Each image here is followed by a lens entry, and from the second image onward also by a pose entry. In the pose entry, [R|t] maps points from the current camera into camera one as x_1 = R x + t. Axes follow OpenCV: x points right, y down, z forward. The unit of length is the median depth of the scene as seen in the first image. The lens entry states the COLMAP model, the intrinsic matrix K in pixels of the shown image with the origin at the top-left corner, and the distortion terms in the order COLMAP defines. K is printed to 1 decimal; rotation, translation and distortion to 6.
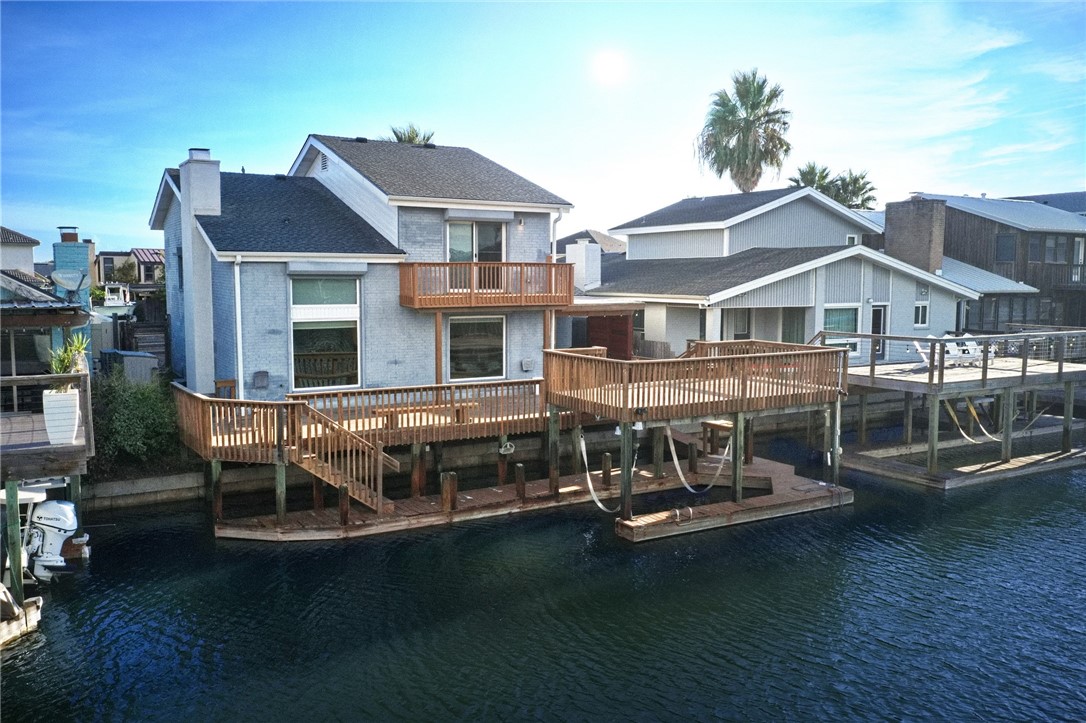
lens RADIAL K [[891.9, 0, 542.8], [0, 891.9, 361.5], [0, 0, 1]] dist [0.012285, 0.003256]
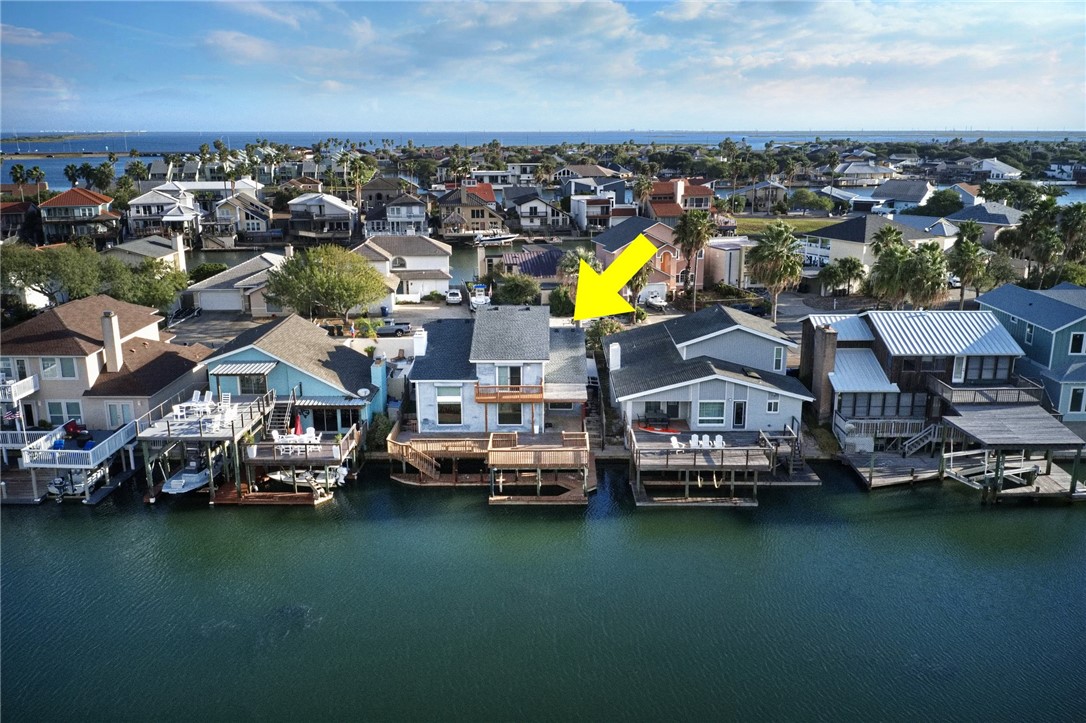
lens RADIAL K [[891.9, 0, 542.2], [0, 891.9, 361.3], [0, 0, 1]] dist [0.012285, 0.003256]
pose [[0.859613, 0.125404, -0.495317, 1.361218], [-0.043675, 0.983899, 0.173307, -0.660878], [0.509075, -0.127344, 0.851250, -1.198106]]
